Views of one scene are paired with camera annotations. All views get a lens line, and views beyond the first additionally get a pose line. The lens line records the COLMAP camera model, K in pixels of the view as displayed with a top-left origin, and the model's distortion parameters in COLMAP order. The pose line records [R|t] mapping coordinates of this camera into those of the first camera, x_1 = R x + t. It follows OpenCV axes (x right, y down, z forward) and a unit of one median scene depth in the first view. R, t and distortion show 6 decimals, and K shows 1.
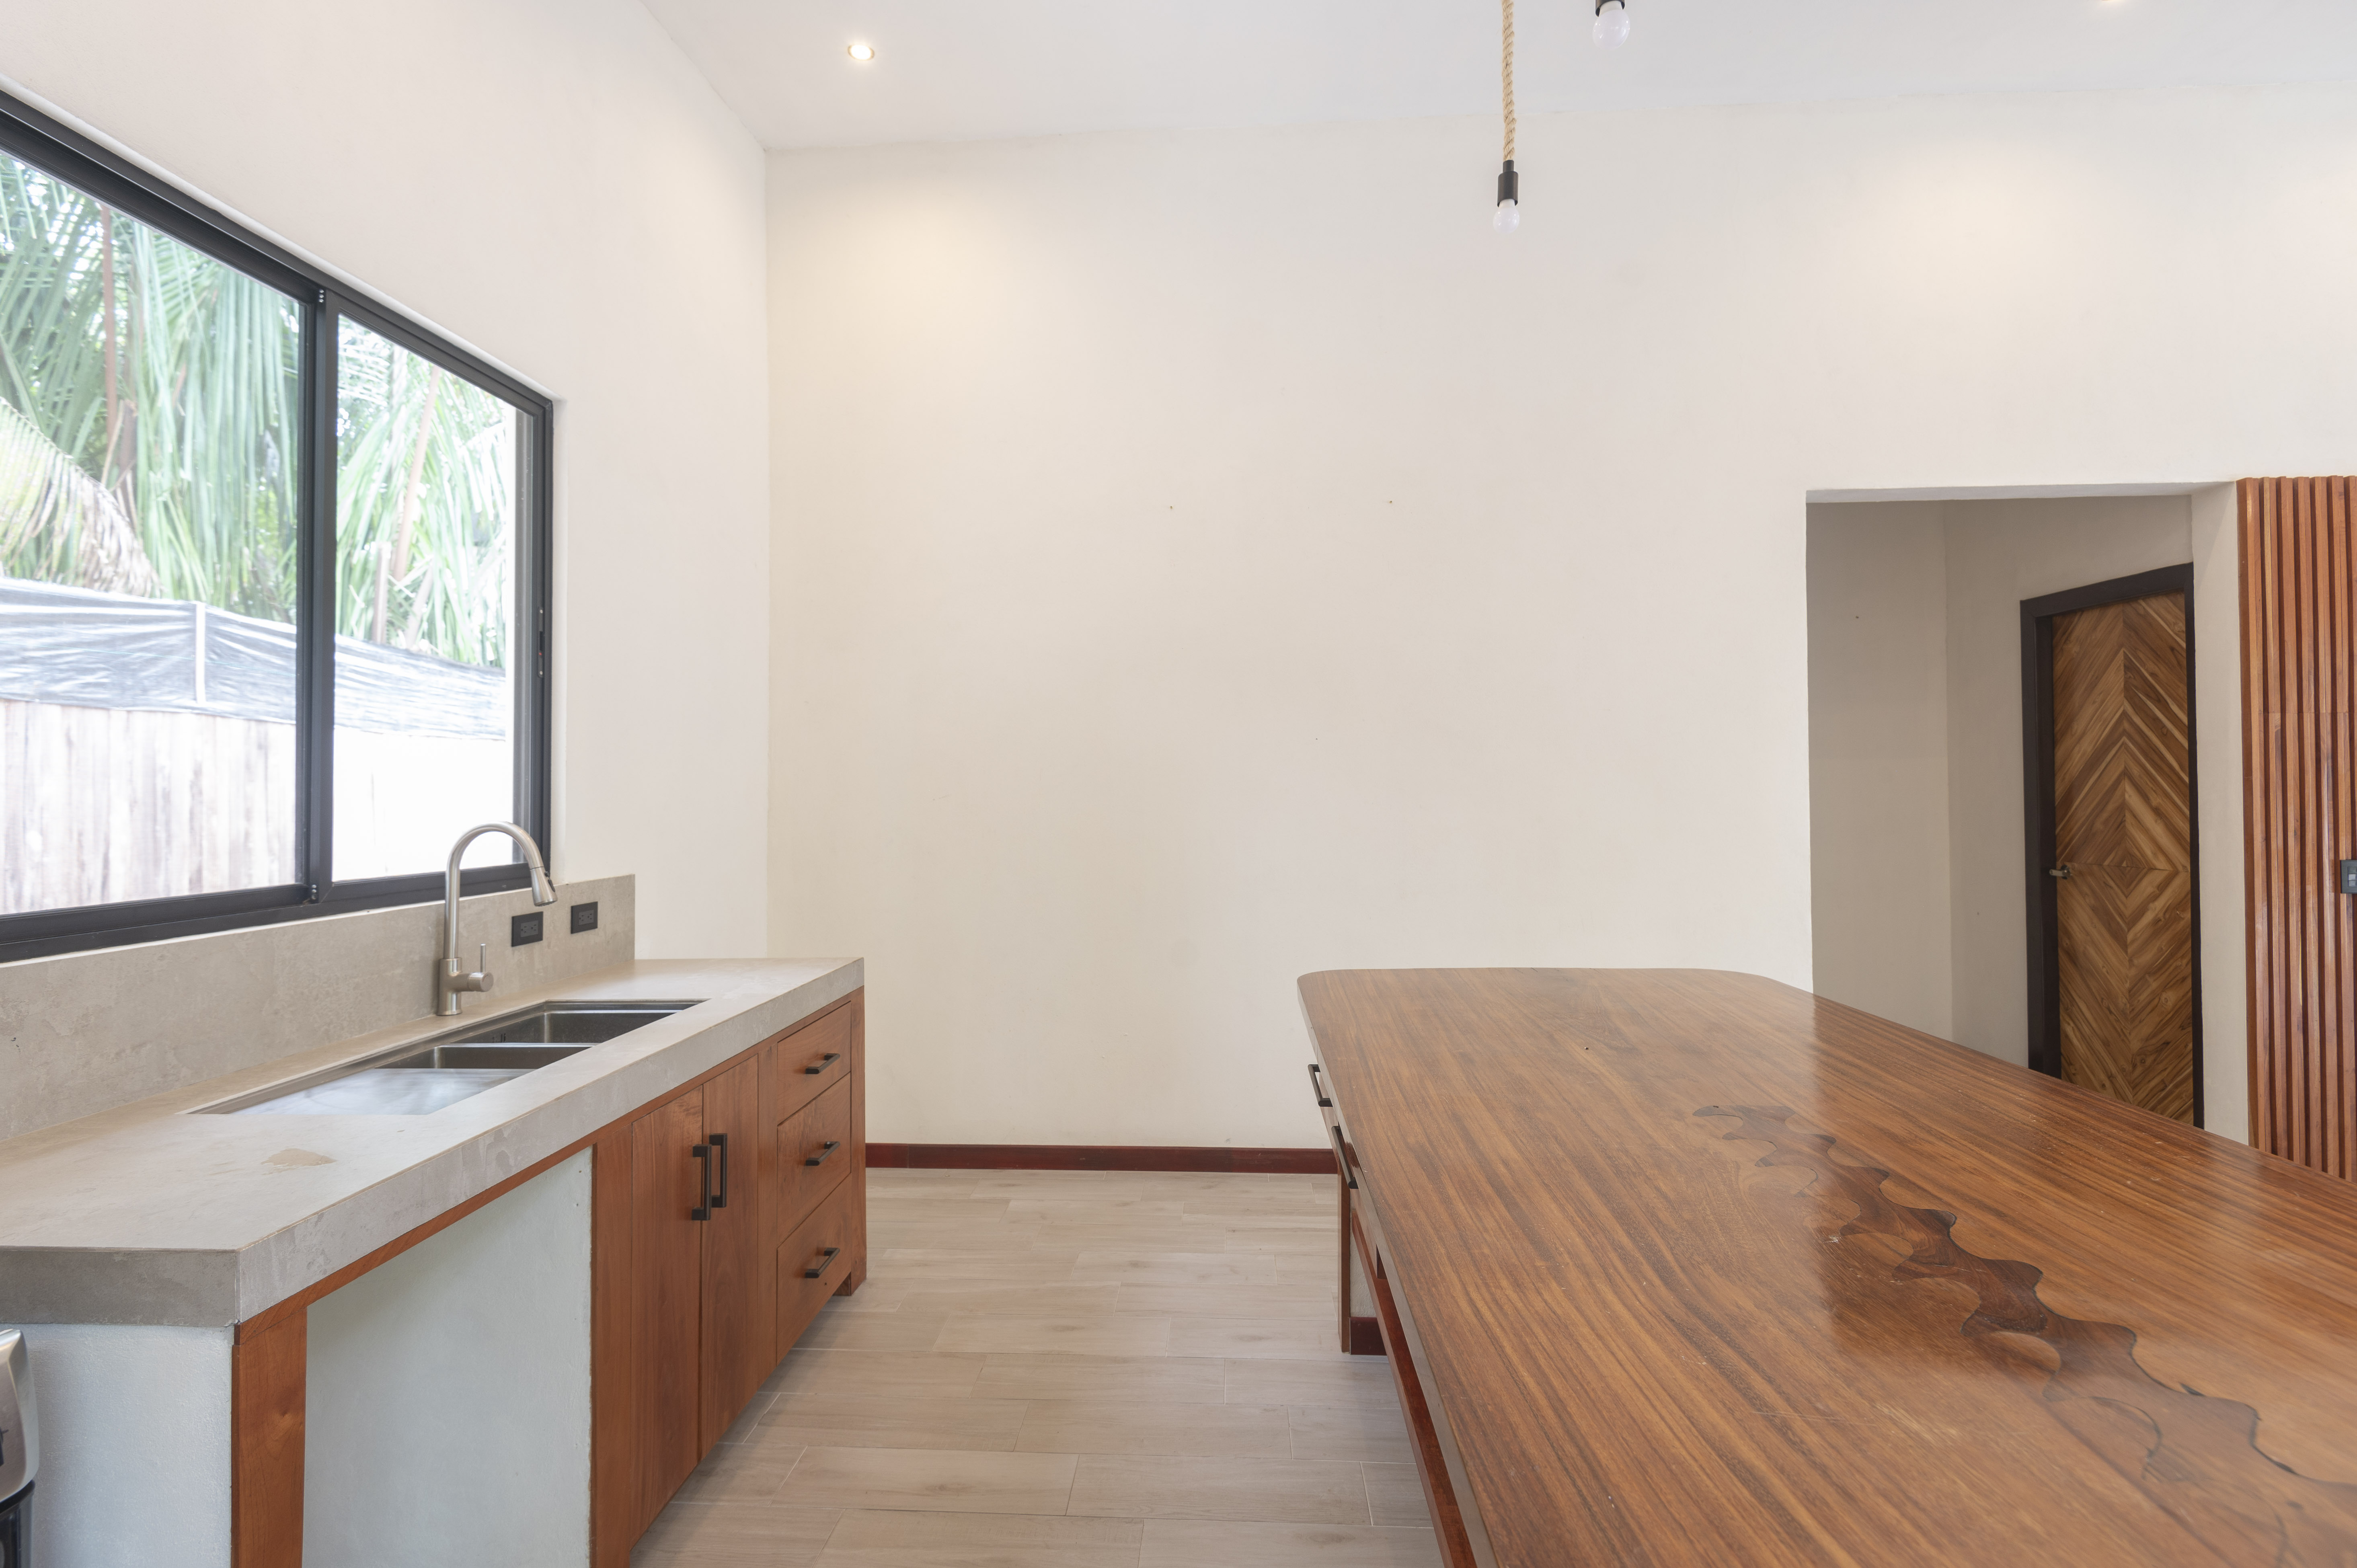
lens RADIAL K [[1074.6, 0, 1180.3], [0, 1074.6, 770.2], [0, 0, 1]] dist [0.035987, -0.026902]
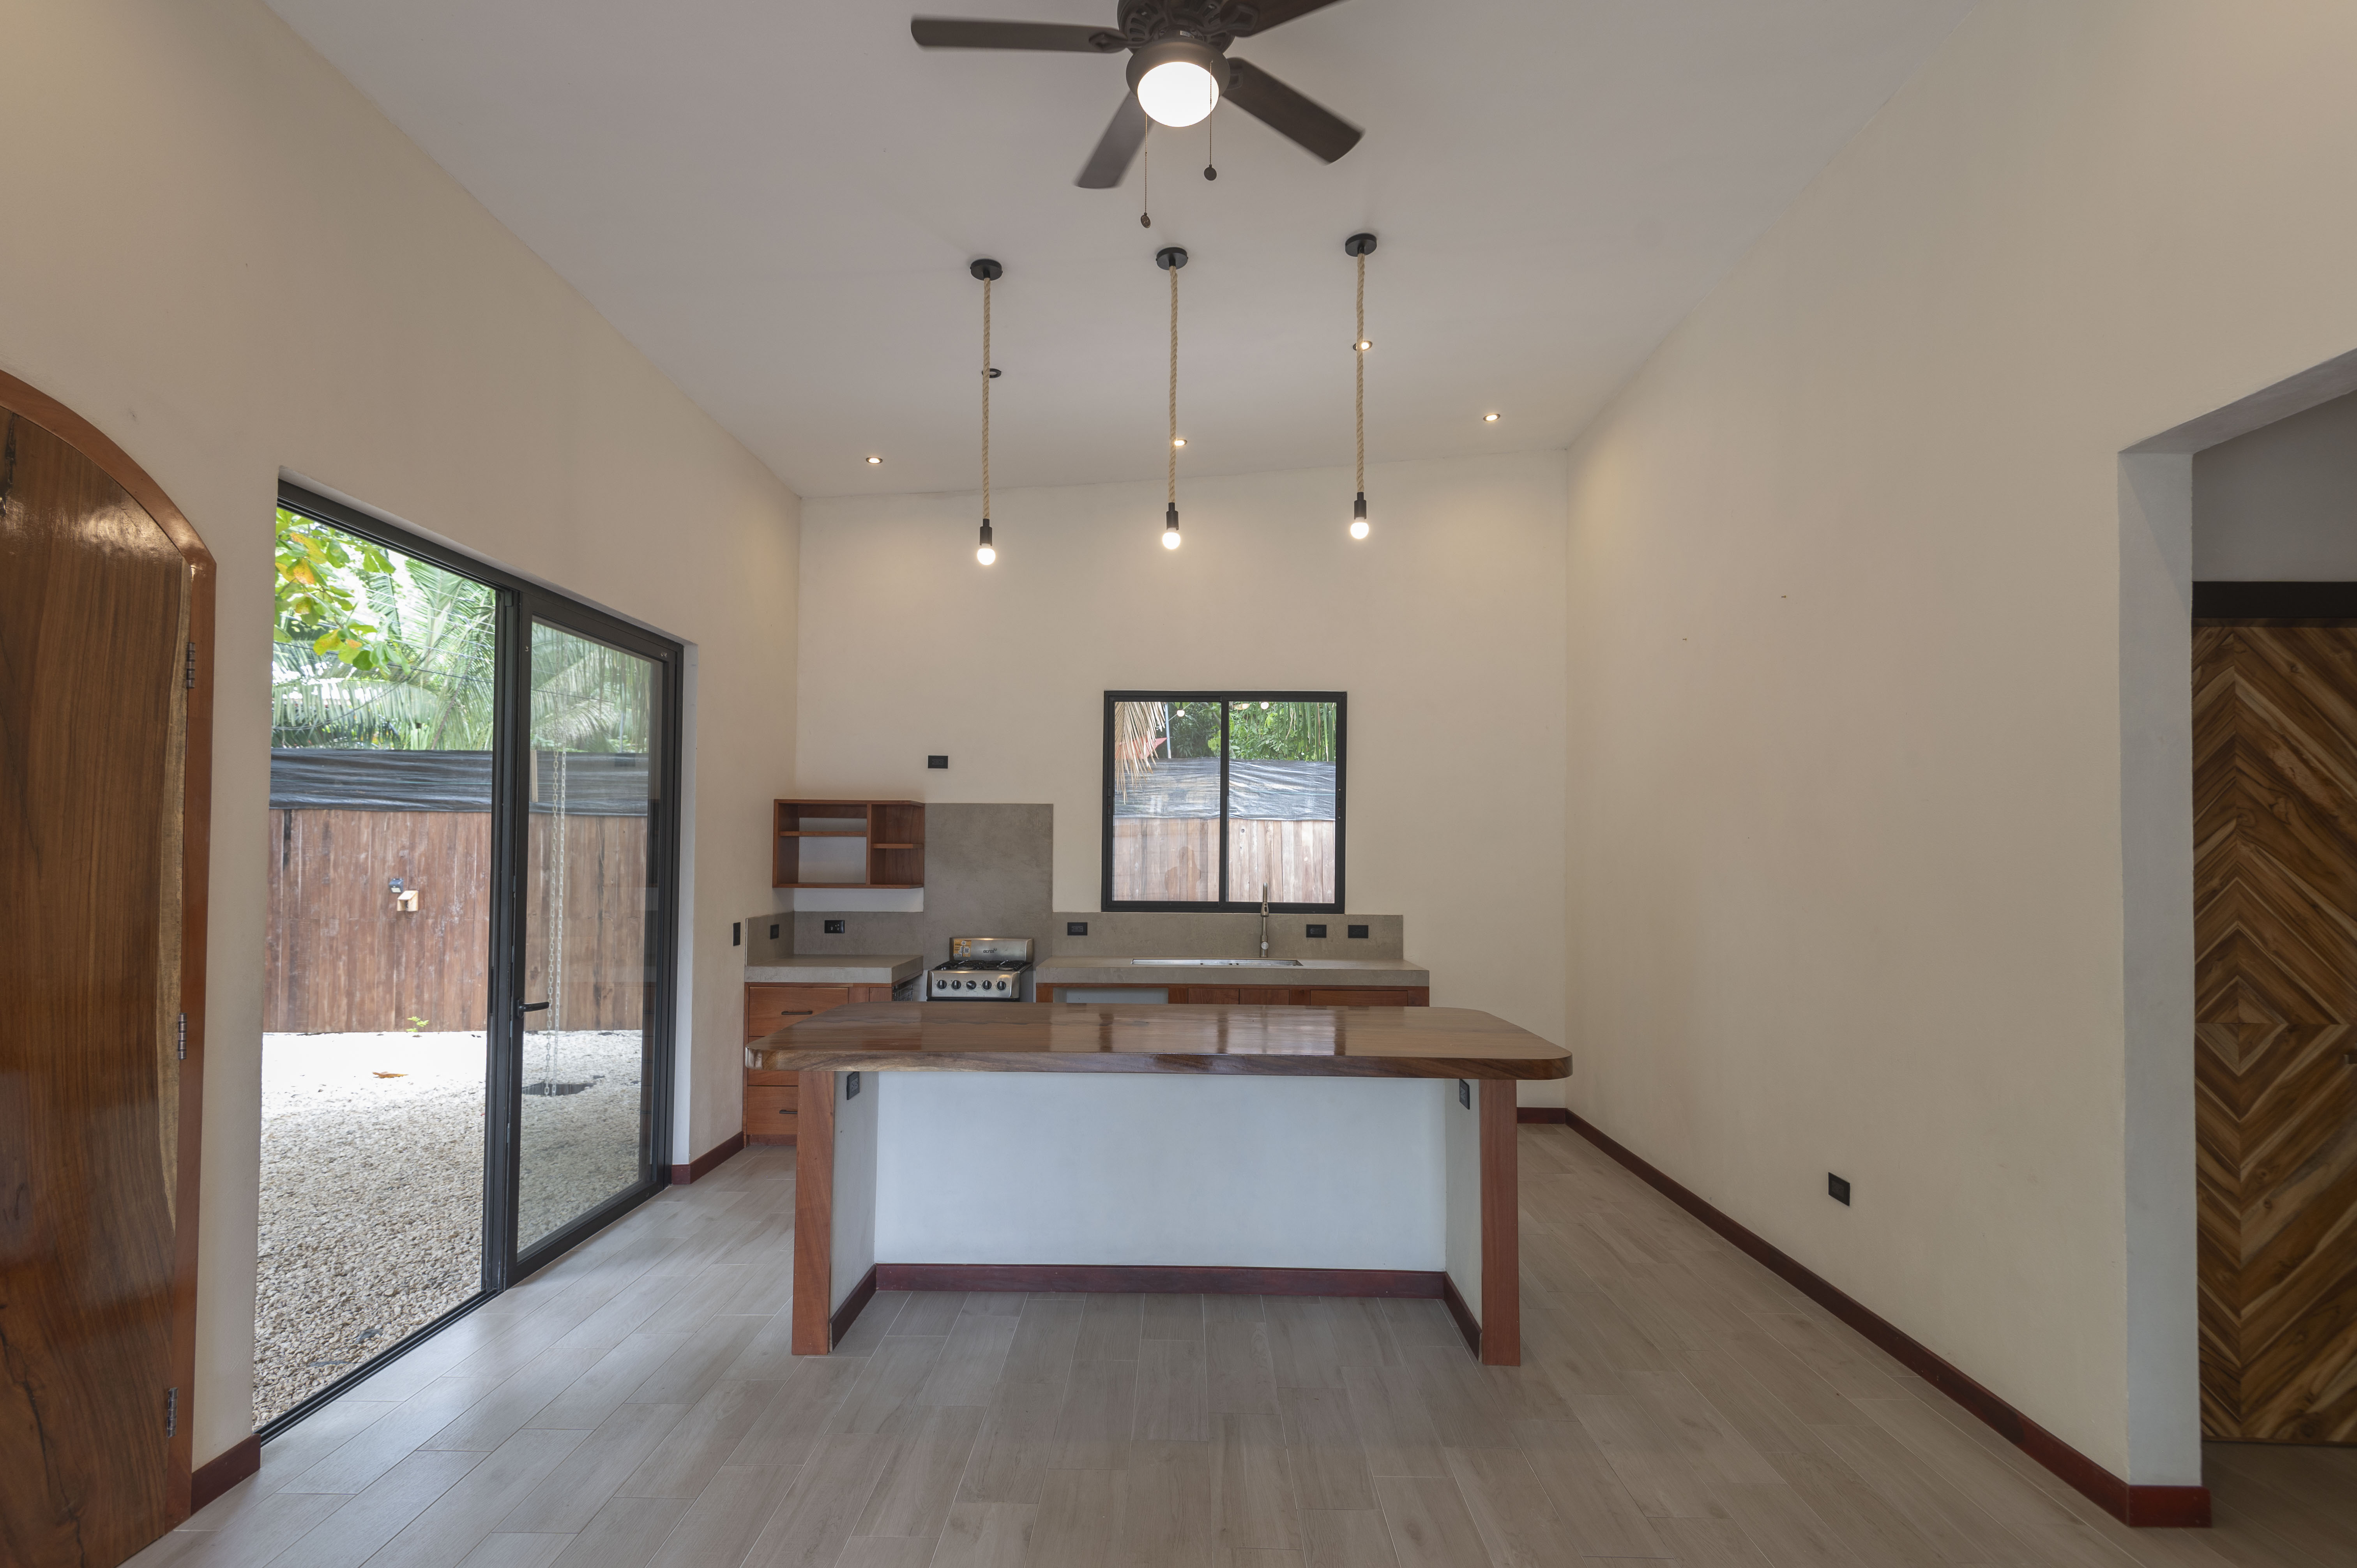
lens RADIAL K [[1120.3, 0, 1182.2], [0, 1120.3, 831.5], [0, 0, 1]] dist [0.033138, -0.018052]
pose [[0.059282, -0.014203, -0.998140, 1.103847], [0.007287, 0.999878, -0.013795, -0.021220], [0.998215, -0.006456, 0.059379, 0.365413]]
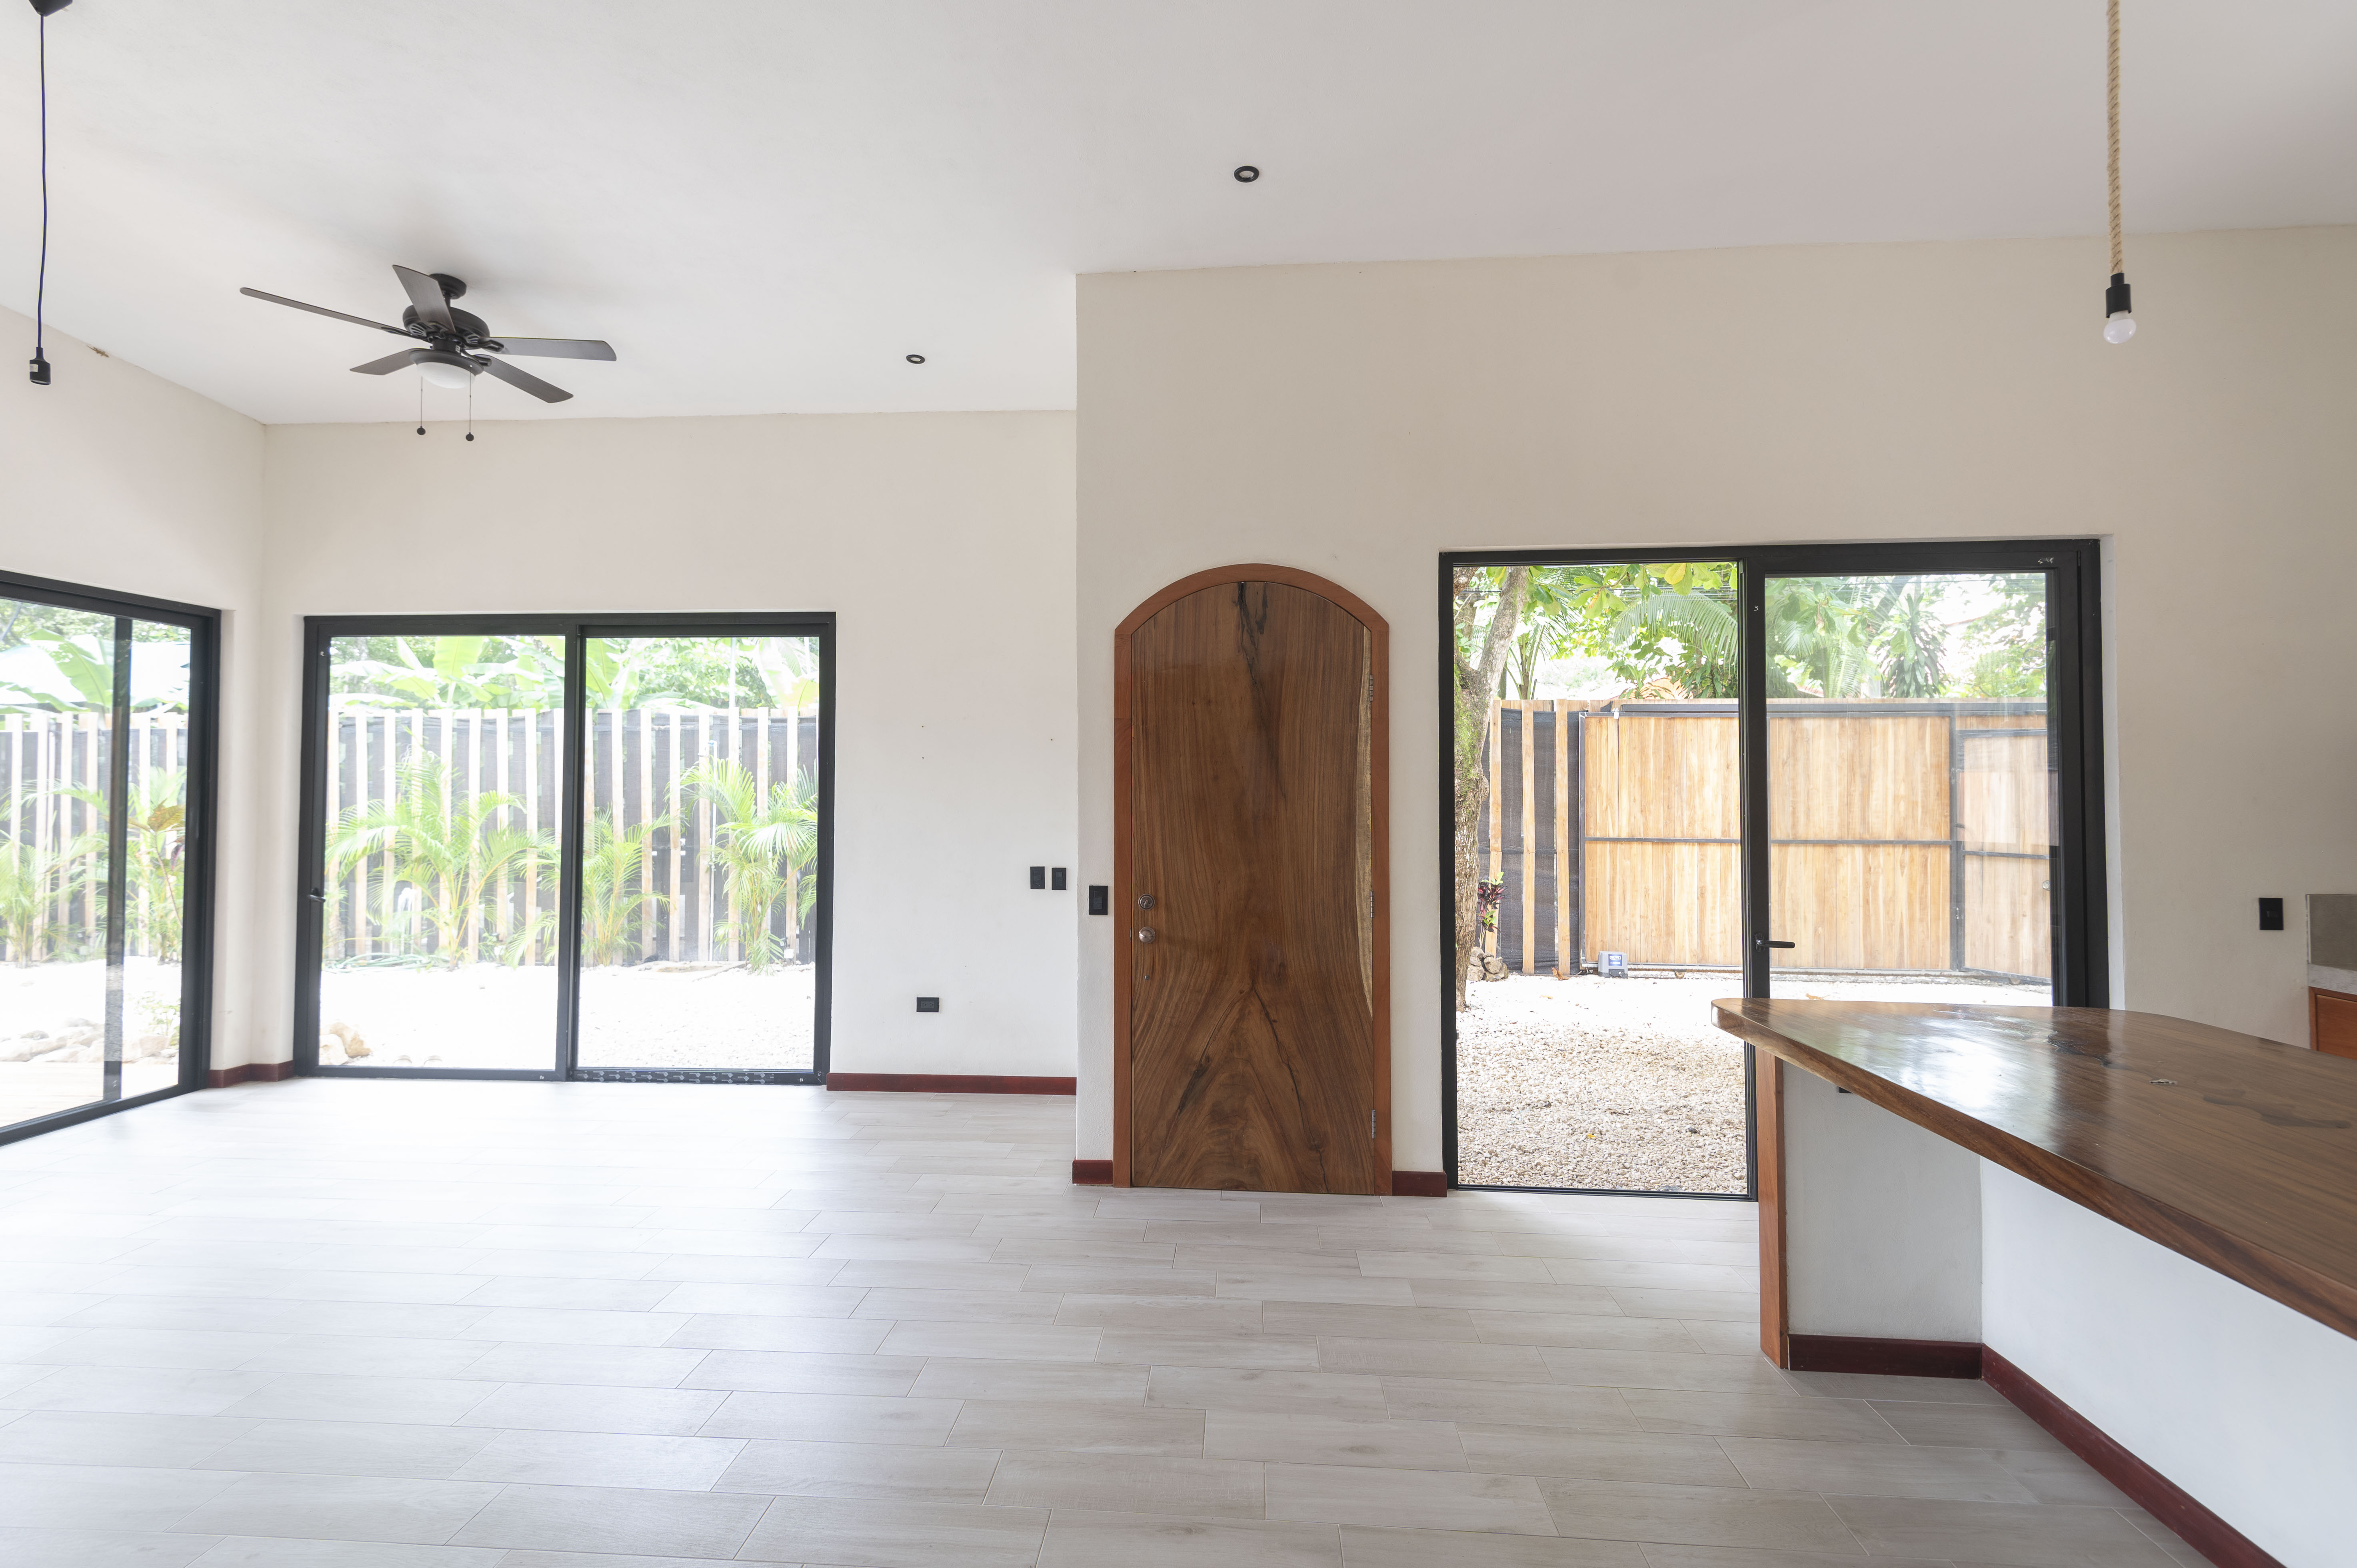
lens RADIAL K [[1104.4, 0, 1156.8], [0, 1104.4, 767.8], [0, 0, 1]] dist [0.049324, -0.029753]
pose [[-0.999870, 0.003560, 0.015714, 0.667078], [0.002901, 0.999123, -0.041769, -0.007783], [-0.015849, -0.041718, -0.999004, 0.865951]]
